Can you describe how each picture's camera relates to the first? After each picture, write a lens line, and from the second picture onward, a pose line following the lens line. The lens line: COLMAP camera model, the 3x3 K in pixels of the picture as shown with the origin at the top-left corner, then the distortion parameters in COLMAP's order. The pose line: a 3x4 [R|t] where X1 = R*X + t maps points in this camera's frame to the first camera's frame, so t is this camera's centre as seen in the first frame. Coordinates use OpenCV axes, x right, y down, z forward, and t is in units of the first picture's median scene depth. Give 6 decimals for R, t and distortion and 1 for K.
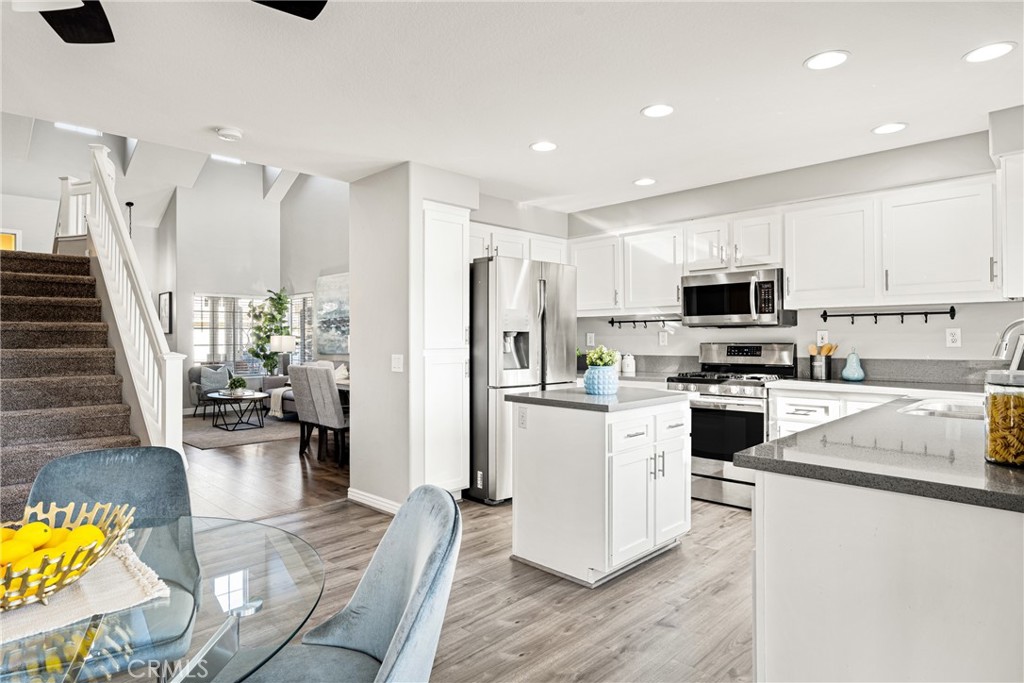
lens RADIAL K [[590.2, 0, 507.5], [0, 590.2, 326.5], [0, 0, 1]] dist [-0.002826, -0.000430]
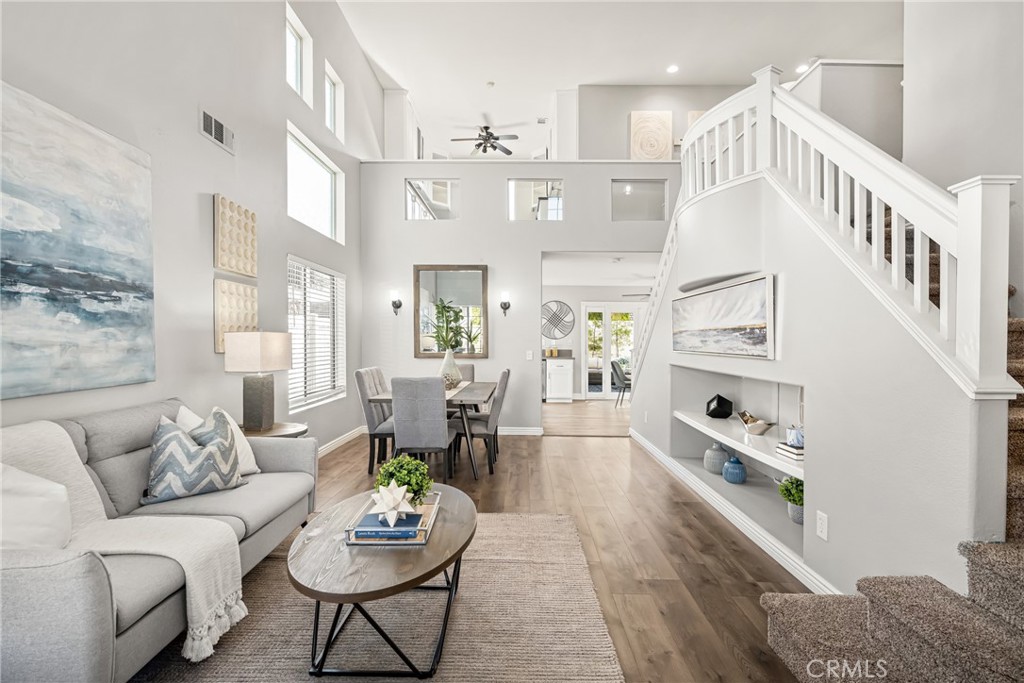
lens RADIAL K [[499.3, 0, 519.1], [0, 499.3, 348.0], [0, 0, 1]] dist [0.002033, 0.000101]
pose [[-0.701181, -0.006037, 0.712957, -1.063113], [-0.015237, 0.999863, -0.006519, 0.040538], [-0.712820, -0.015435, -0.701177, 1.759724]]
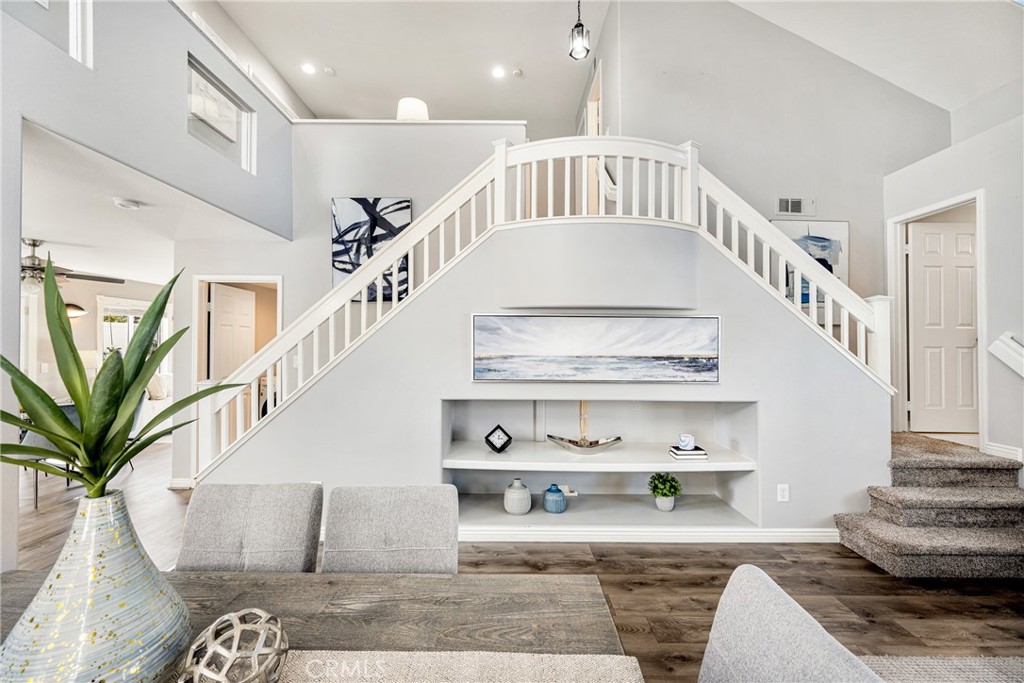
lens RADIAL K [[408.5, 0, 511.7], [0, 408.5, 337.4], [0, 0, 1]] dist [0.001118, 0.000198]
pose [[-0.702527, -0.005665, -0.711634, -0.271810], [0.012953, 0.999701, -0.020746, -0.009938], [0.711539, -0.023793, -0.702244, 1.370008]]
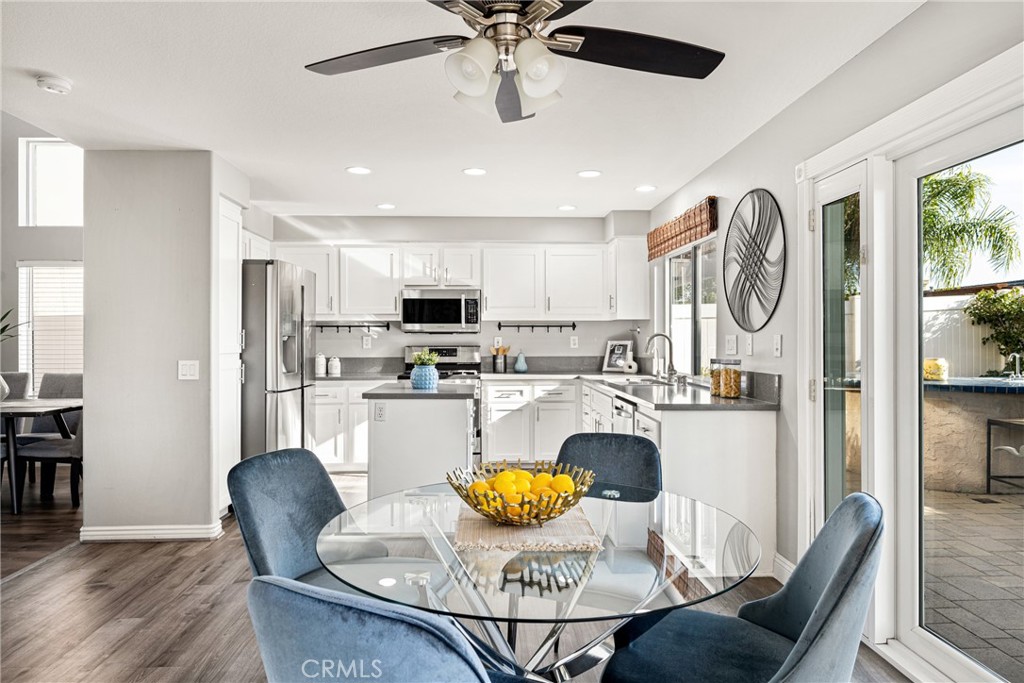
lens RADIAL K [[633.9, 0, 512.9], [0, 633.9, 334.1], [0, 0, 1]] dist [0.001435, 0.000173]
pose [[0.676883, 0.009374, 0.736031, -0.434149], [-0.017669, 0.999838, 0.003516, -0.003979], [-0.735879, -0.015385, 0.676938, -0.014815]]
